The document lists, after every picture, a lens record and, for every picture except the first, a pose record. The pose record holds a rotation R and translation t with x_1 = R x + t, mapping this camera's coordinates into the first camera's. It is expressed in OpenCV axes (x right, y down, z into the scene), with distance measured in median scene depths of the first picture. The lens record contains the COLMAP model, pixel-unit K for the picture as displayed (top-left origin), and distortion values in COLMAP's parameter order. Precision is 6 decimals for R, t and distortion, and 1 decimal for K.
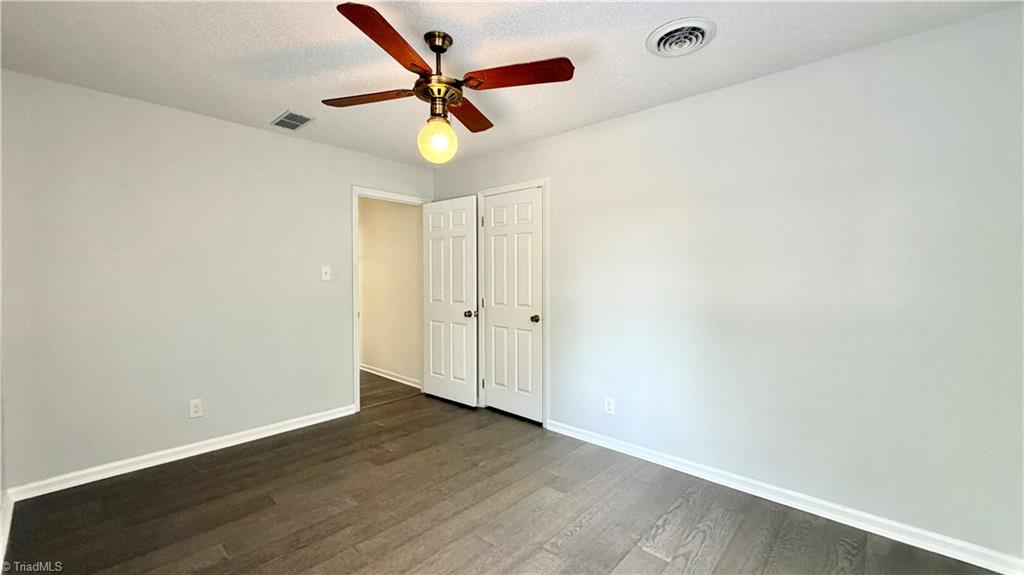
lens RADIAL K [[409.2, 0, 511.2], [0, 409.2, 287.3], [0, 0, 1]] dist [-0.000113, 0.000134]
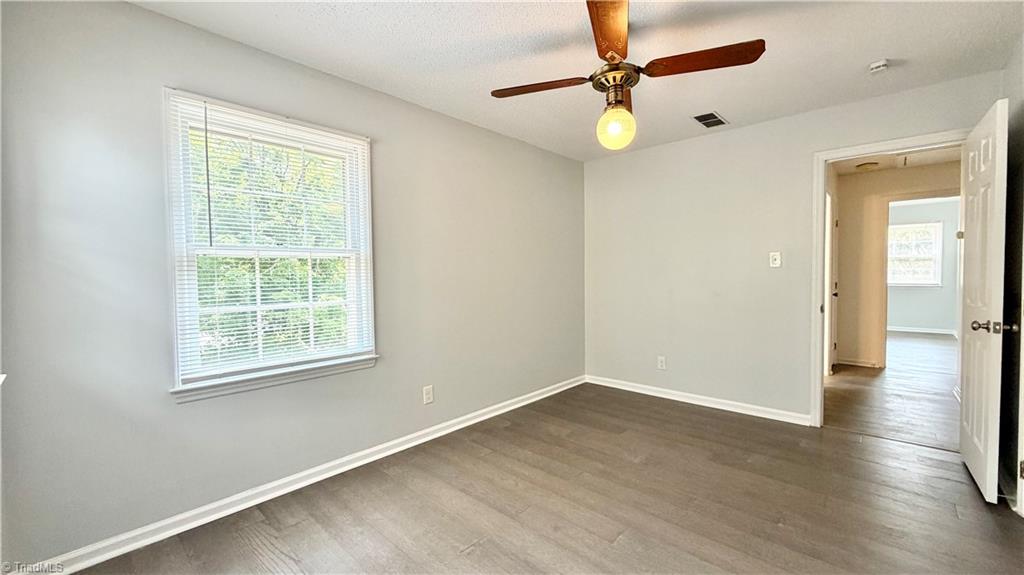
lens RADIAL K [[405.5, 0, 511.3], [0, 405.5, 293.4], [0, 0, 1]] dist [0.008603, 0.000018]
pose [[-0.004295, 0.045853, -0.998939, 0.691062], [-0.012836, 0.998863, 0.045904, 0.009524], [0.999908, 0.013020, -0.003702, 0.602147]]
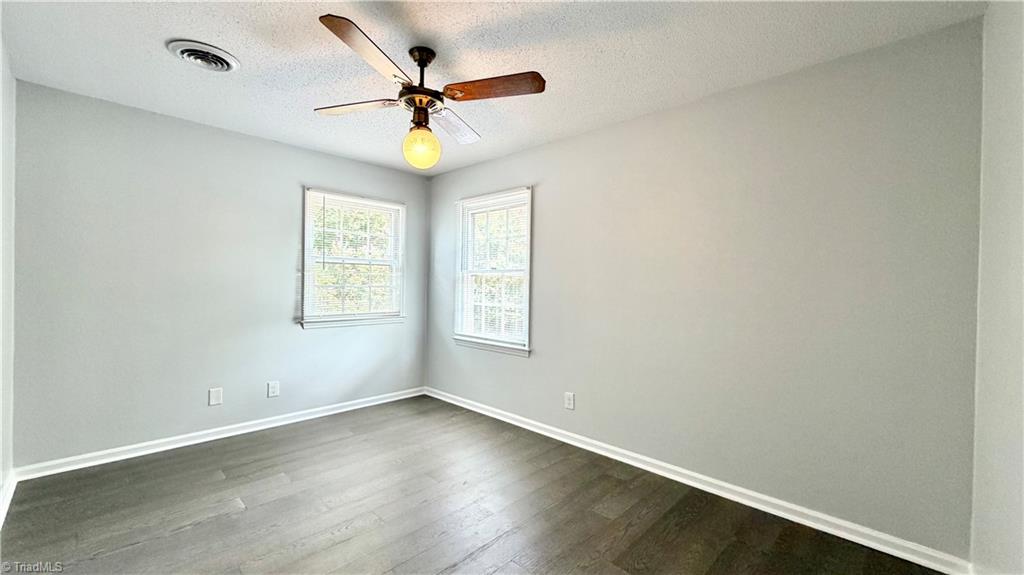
lens RADIAL K [[409.2, 0, 511.2], [0, 409.2, 287.3], [0, 0, 1]] dist [-0.000113, 0.000134]
pose [[-0.999522, -0.017891, 0.025210, -0.359815], [-0.017070, 0.999330, 0.032380, -0.031781], [-0.025772, 0.031935, -0.999158, 1.673401]]
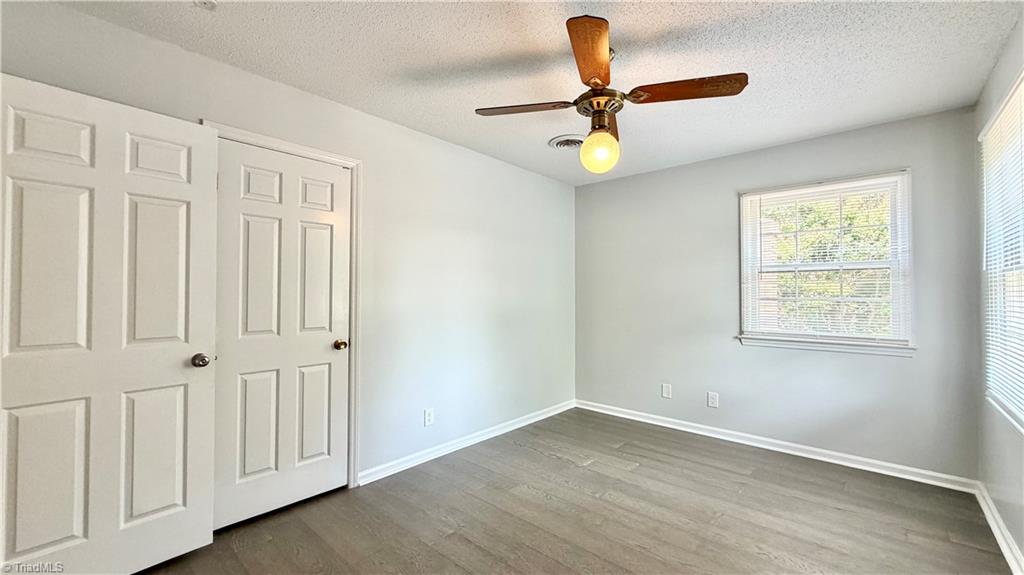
lens RADIAL K [[409.2, 0, 511.2], [0, 409.2, 287.3], [0, 0, 1]] dist [-0.000113, 0.000134]
pose [[-0.009536, 0.016293, 0.999822, -0.960811], [0.021272, 0.999644, -0.016087, -0.009378], [-0.999728, 0.021115, -0.009879, 1.002350]]
